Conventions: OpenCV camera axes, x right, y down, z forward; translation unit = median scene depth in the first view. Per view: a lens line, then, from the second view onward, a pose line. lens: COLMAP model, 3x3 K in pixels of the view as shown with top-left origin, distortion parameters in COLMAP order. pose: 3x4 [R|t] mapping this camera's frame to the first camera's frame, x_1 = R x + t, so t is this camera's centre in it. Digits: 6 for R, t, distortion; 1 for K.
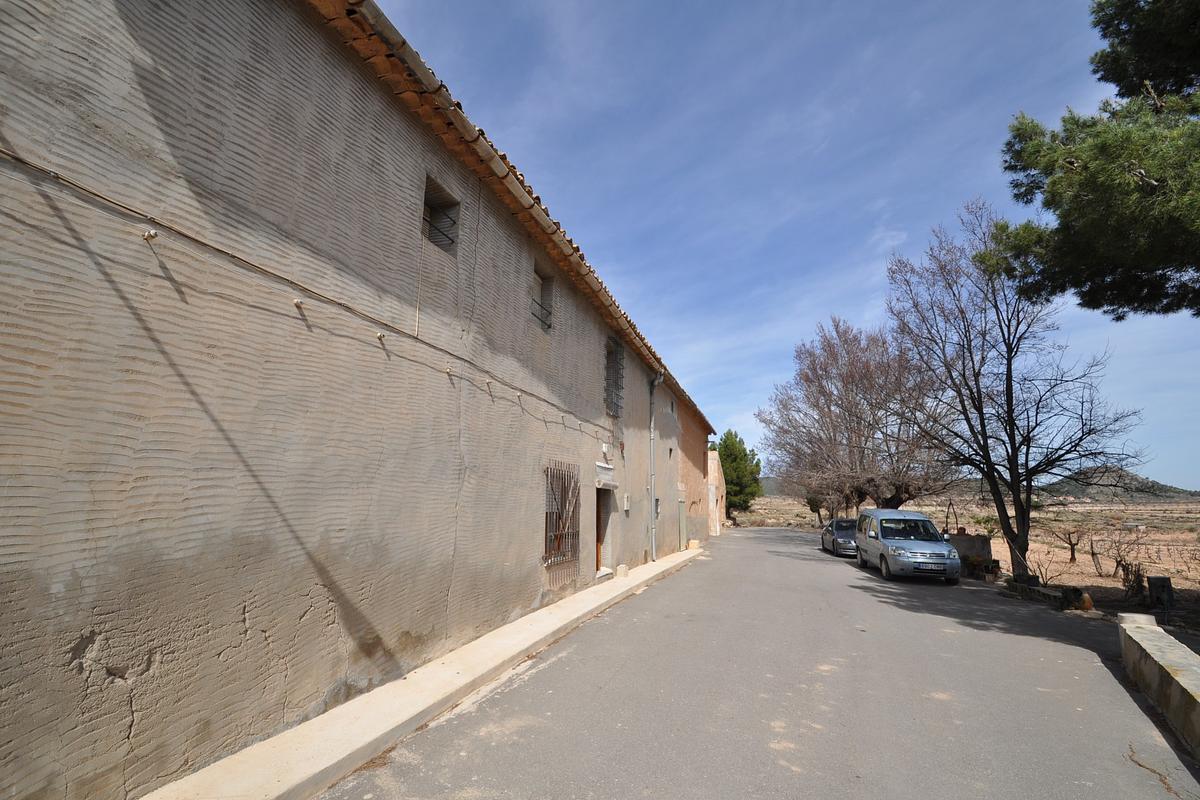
lens RADIAL K [[544.1, 0, 600.0], [0, 544.1, 400.0], [0, 0, 1]] dist [0.002468, -0.000119]
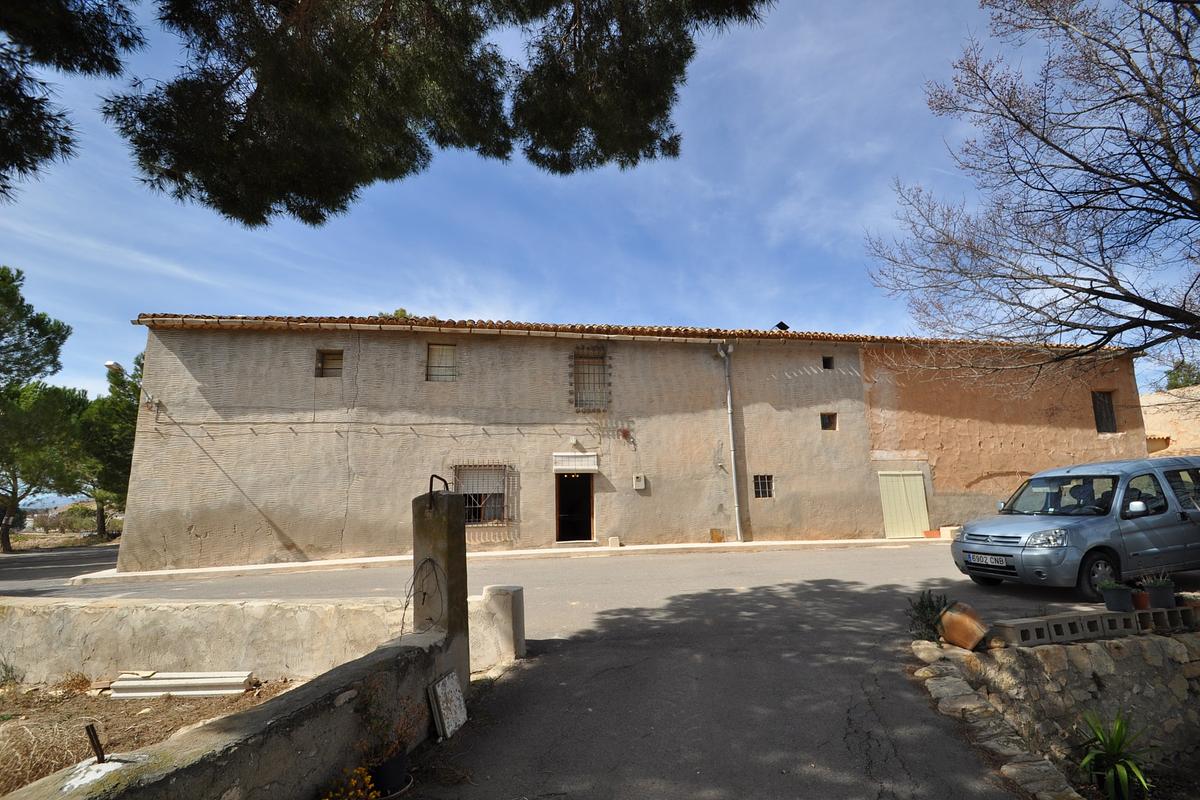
lens RADIAL K [[540.8, 0, 600.0], [0, 540.8, 400.0], [0, 0, 1]] dist [0.020239, -0.019866]
pose [[0.436937, -0.201623, -0.876604, 1.320095], [0.199919, 0.971947, -0.123904, 0.191809], [0.876994, -0.121111, 0.464988, 0.580131]]
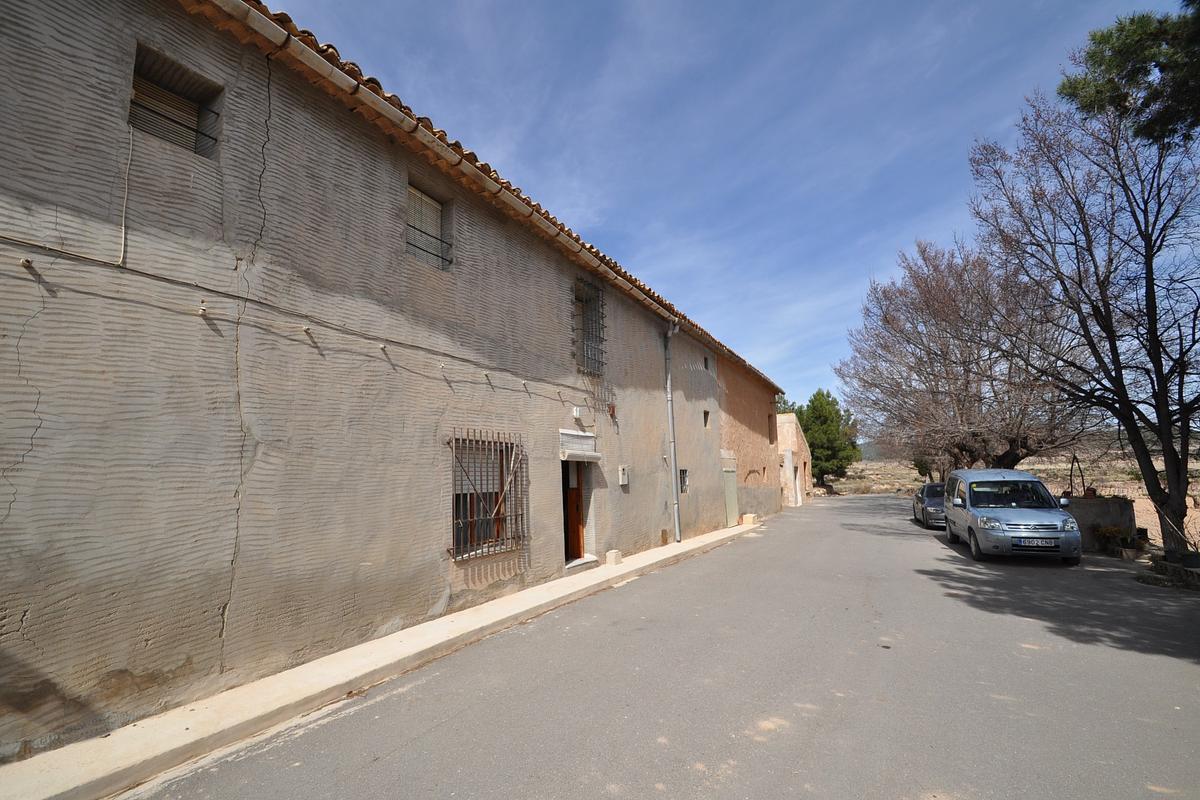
lens RADIAL K [[540.8, 0, 600.0], [0, 540.8, 400.0], [0, 0, 1]] dist [0.020239, -0.019866]
pose [[0.980561, -0.069615, -0.183448, 0.231452], [0.077914, 0.996220, 0.038418, 0.047753], [0.180080, -0.051965, 0.982278, 0.230131]]
